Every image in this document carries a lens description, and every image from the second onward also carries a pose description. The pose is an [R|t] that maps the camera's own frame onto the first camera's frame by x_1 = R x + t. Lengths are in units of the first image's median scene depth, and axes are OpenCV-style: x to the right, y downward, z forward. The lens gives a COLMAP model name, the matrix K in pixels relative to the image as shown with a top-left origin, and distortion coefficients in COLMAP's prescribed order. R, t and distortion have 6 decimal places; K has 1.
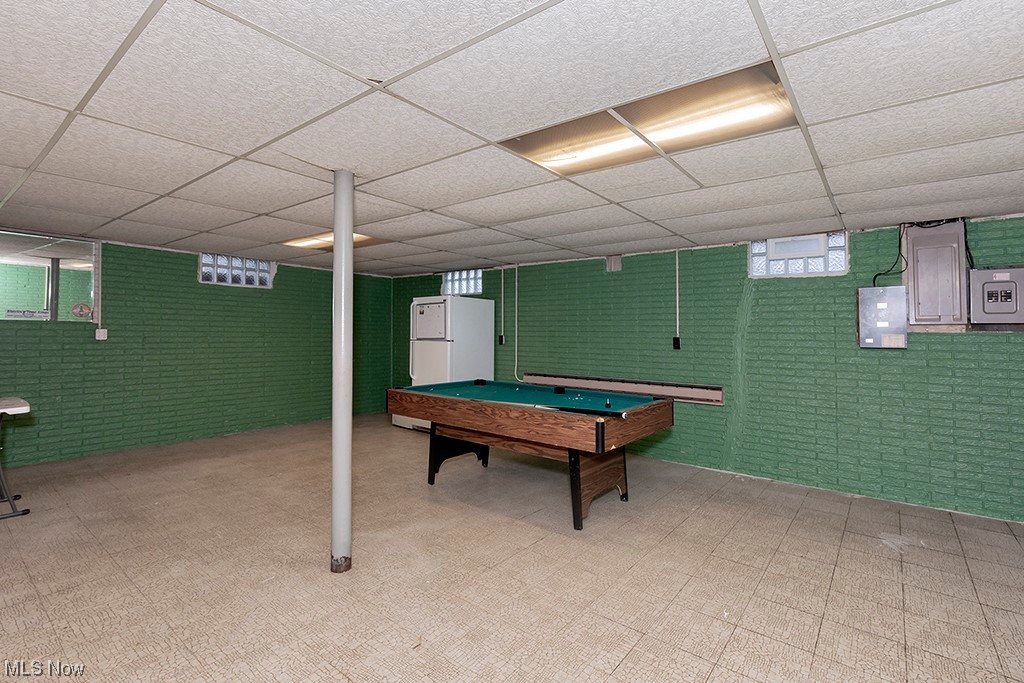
lens RADIAL K [[468.5, 0, 515.5], [0, 468.5, 333.4], [0, 0, 1]] dist [-0.000320, -0.000018]
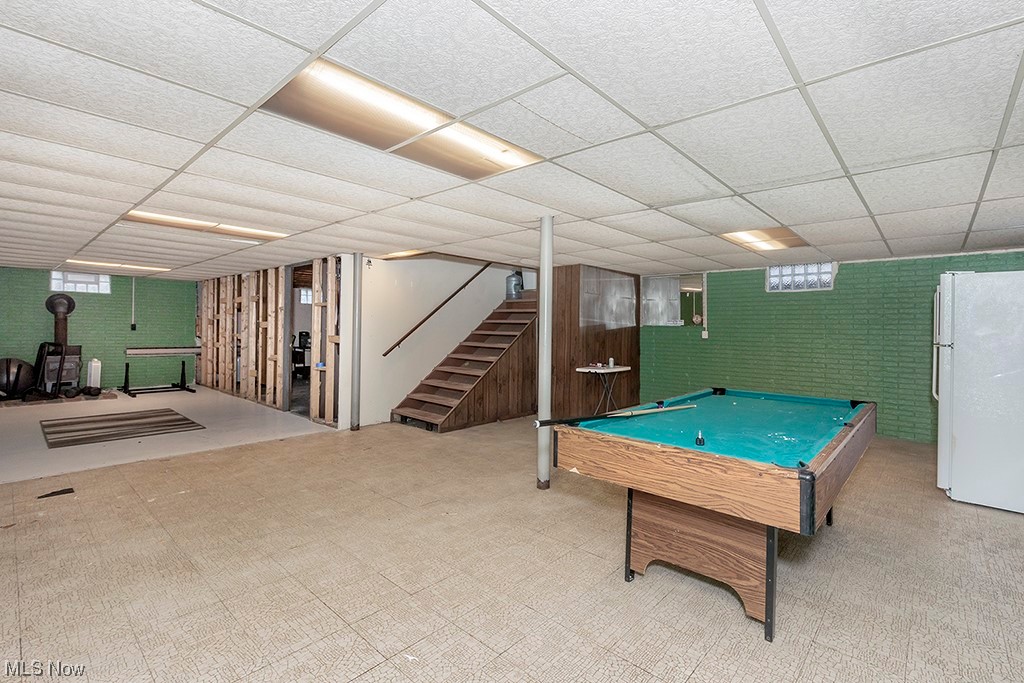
lens RADIAL K [[455.0, 0, 577.3], [0, 455.0, 337.4], [0, 0, 1]] dist [0.001245, 0.000209]
pose [[0.000937, 0.005299, -0.999986, 0.573898], [-0.009585, 0.999940, 0.005290, 0.008111], [0.999954, 0.009580, 0.000988, 0.587854]]
